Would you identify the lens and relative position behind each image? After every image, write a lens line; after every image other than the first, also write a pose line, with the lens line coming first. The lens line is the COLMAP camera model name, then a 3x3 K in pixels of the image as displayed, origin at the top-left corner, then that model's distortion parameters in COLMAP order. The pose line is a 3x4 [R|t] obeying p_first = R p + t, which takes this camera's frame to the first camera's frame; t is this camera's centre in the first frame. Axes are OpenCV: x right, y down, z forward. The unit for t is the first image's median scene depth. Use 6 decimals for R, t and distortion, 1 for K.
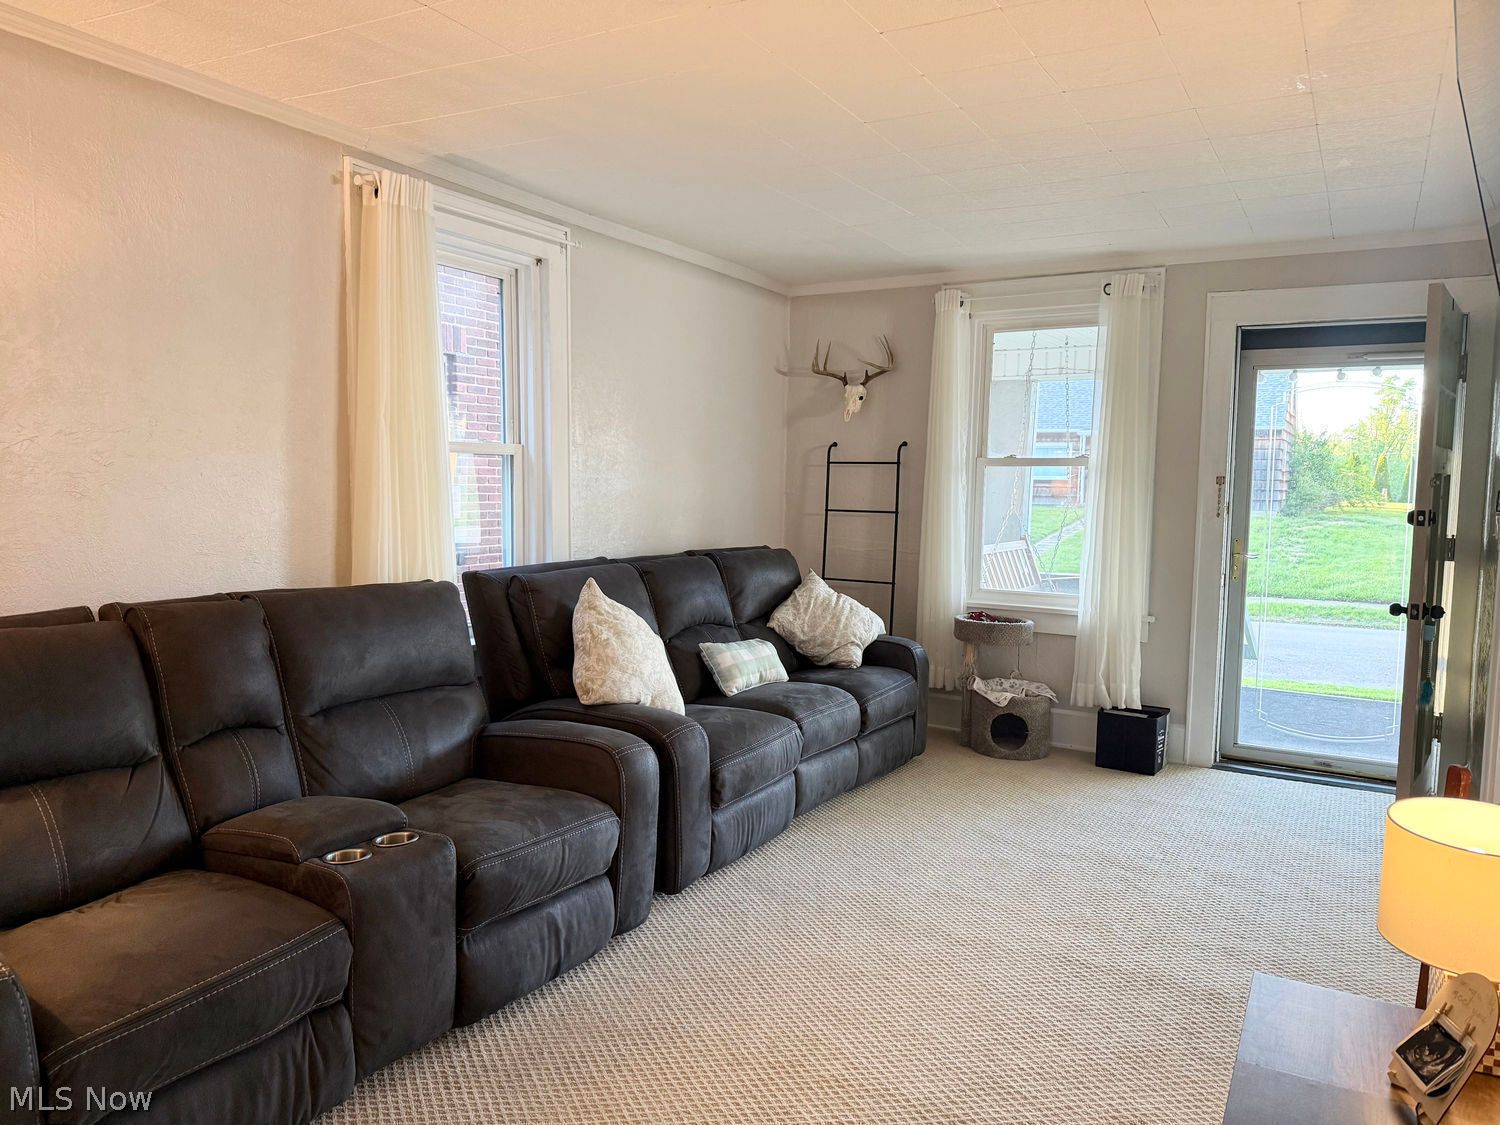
lens RADIAL K [[1048.3, 0, 755.8], [0, 1048.3, 560.4], [0, 0, 1]] dist [0.110444, -0.165780]
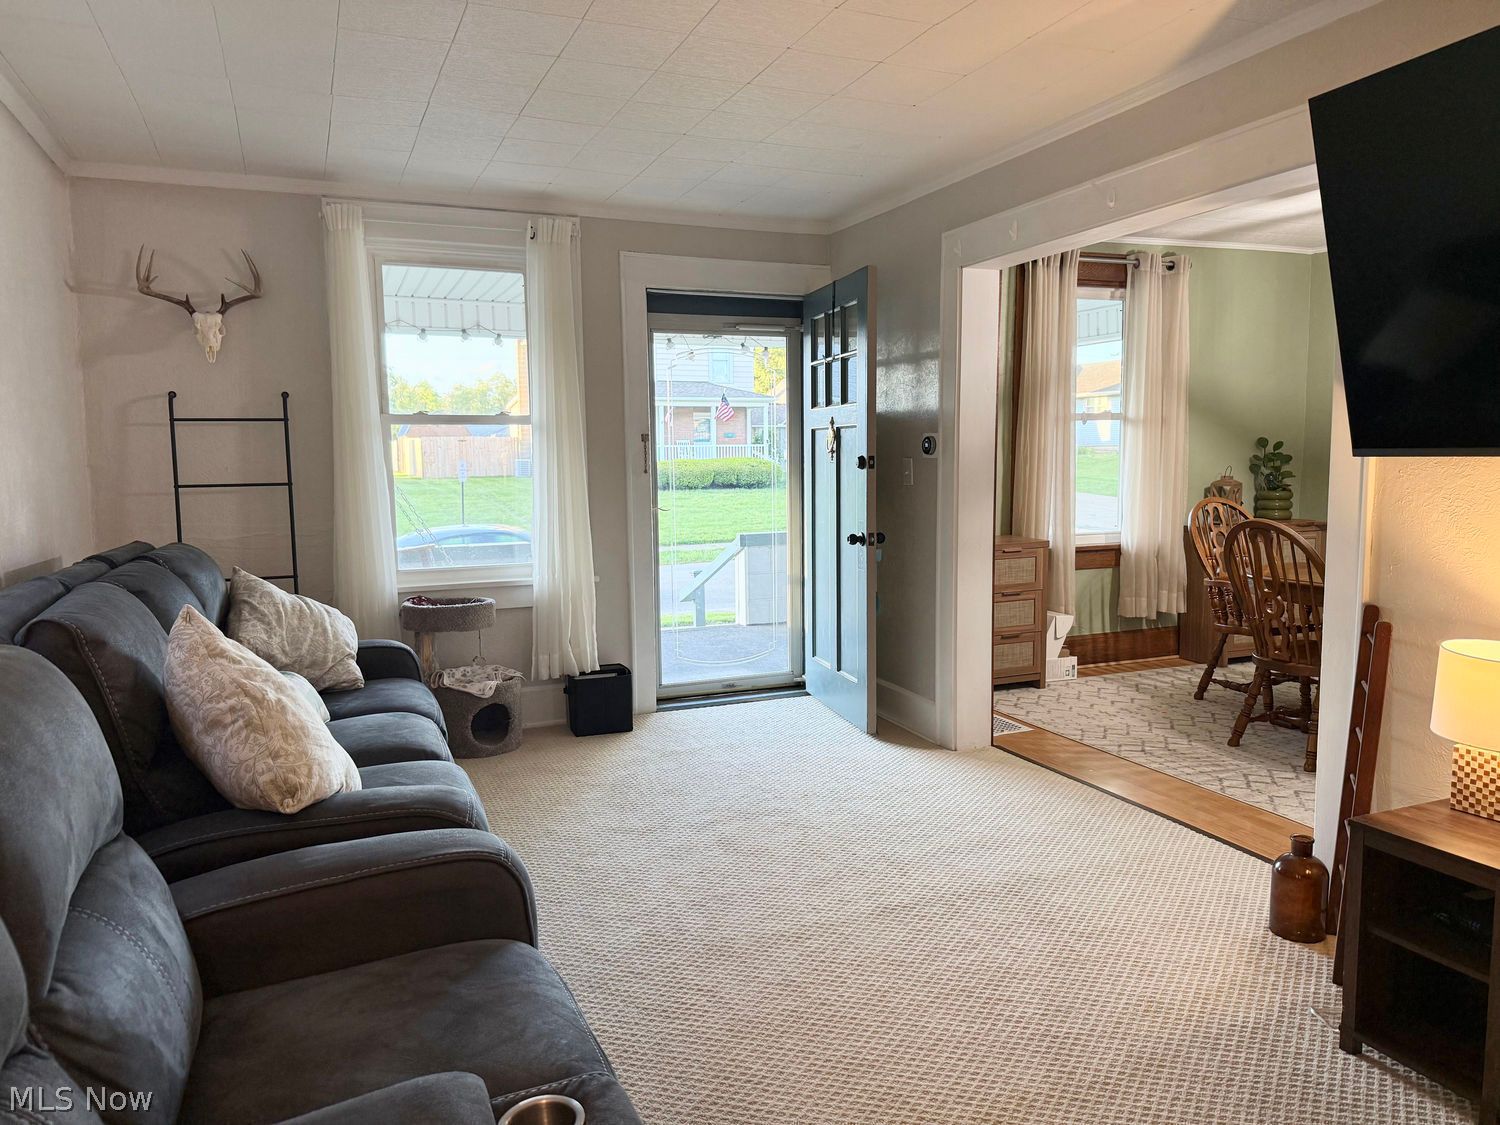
lens RADIAL K [[1048.3, 0, 755.8], [0, 1048.3, 560.4], [0, 0, 1]] dist [0.110444, -0.165780]
pose [[0.605738, -0.107027, 0.788433, -0.311171], [0.085308, 0.993936, 0.069382, -0.016770], [-0.791078, 0.025232, 0.611195, 0.281783]]
